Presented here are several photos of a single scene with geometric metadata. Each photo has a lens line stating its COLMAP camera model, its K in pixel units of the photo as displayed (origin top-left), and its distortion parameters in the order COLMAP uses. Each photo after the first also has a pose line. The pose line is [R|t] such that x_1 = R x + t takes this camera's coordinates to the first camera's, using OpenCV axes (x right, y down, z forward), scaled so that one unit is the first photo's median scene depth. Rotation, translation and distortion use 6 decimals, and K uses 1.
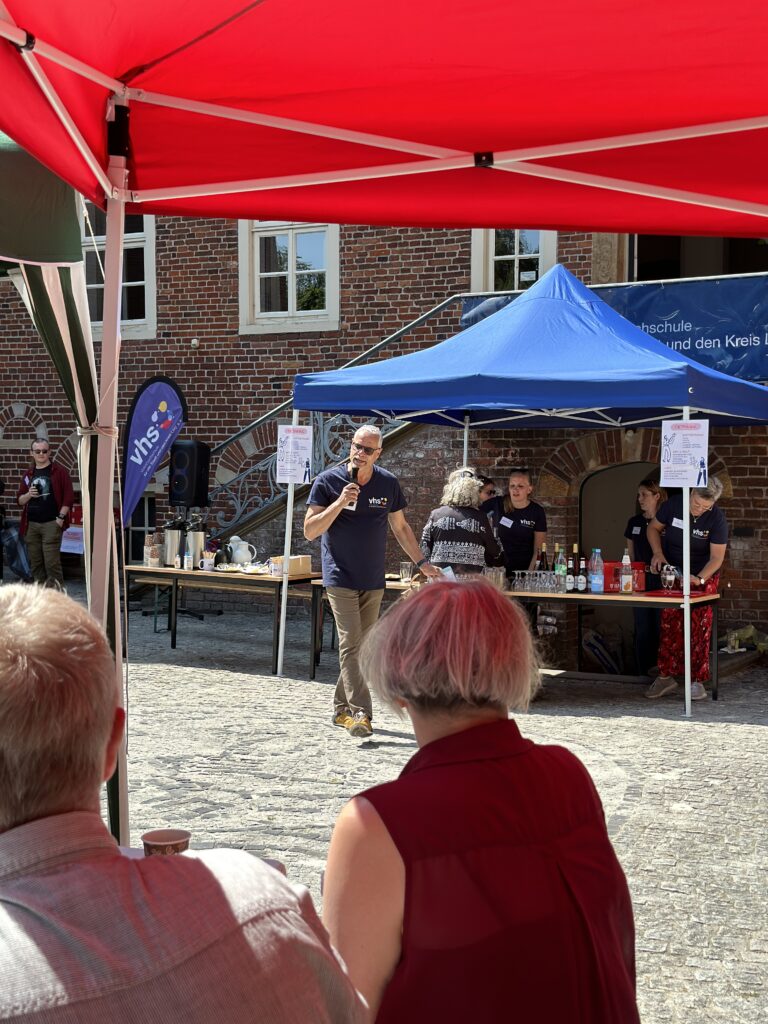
lens RADIAL K [[1484.9, 0, 384.4], [0, 1484.9, 514.3], [0, 0, 1]] dist [0.089681, 0.000000]
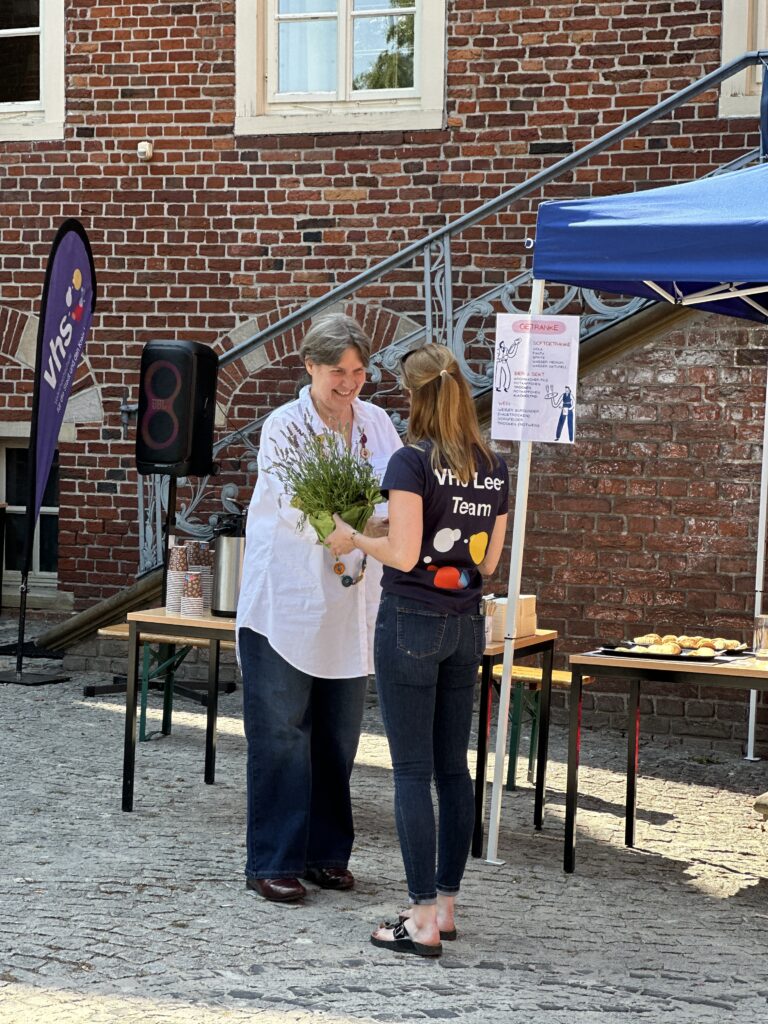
lens RADIAL K [[2364.7, 0, 381.7], [0, 2364.7, 463.7], [0, 0, 1]] dist [0.266448, 0.000000]
pose [[0.997860, 0.011574, 0.064357, -0.100031], [-0.011720, 0.999930, 0.001897, -0.009722], [-0.064330, -0.002647, 0.997925, 0.180680]]
